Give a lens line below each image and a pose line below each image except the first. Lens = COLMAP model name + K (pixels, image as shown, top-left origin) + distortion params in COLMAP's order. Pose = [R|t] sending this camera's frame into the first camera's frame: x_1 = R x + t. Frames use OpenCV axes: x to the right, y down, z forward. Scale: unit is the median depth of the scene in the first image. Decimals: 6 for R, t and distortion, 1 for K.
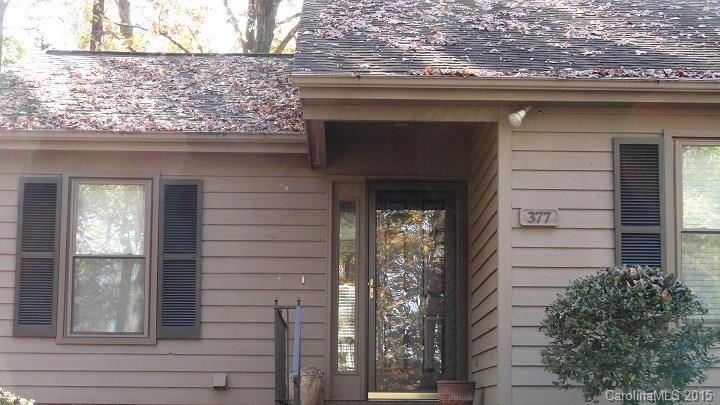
lens RADIAL K [[1673.2, 0, 360.0], [0, 1673.2, 202.5], [0, 0, 1]] dist [0.001539, 0.078328]
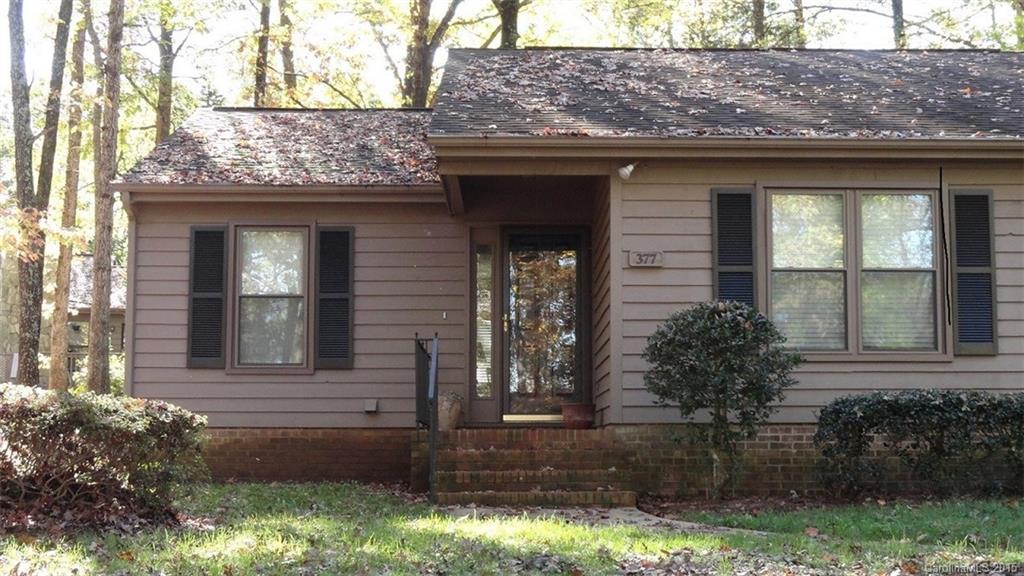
lens RADIAL K [[1690.9, 0, 512.0], [0, 1690.9, 288.0], [0, 0, 1]] dist [-0.032422, -0.034145]
pose [[0.999894, -0.008260, -0.011975, 0.024979], [0.008612, 0.999523, 0.029642, -0.005303], [0.011725, -0.029742, 0.999489, -0.129801]]
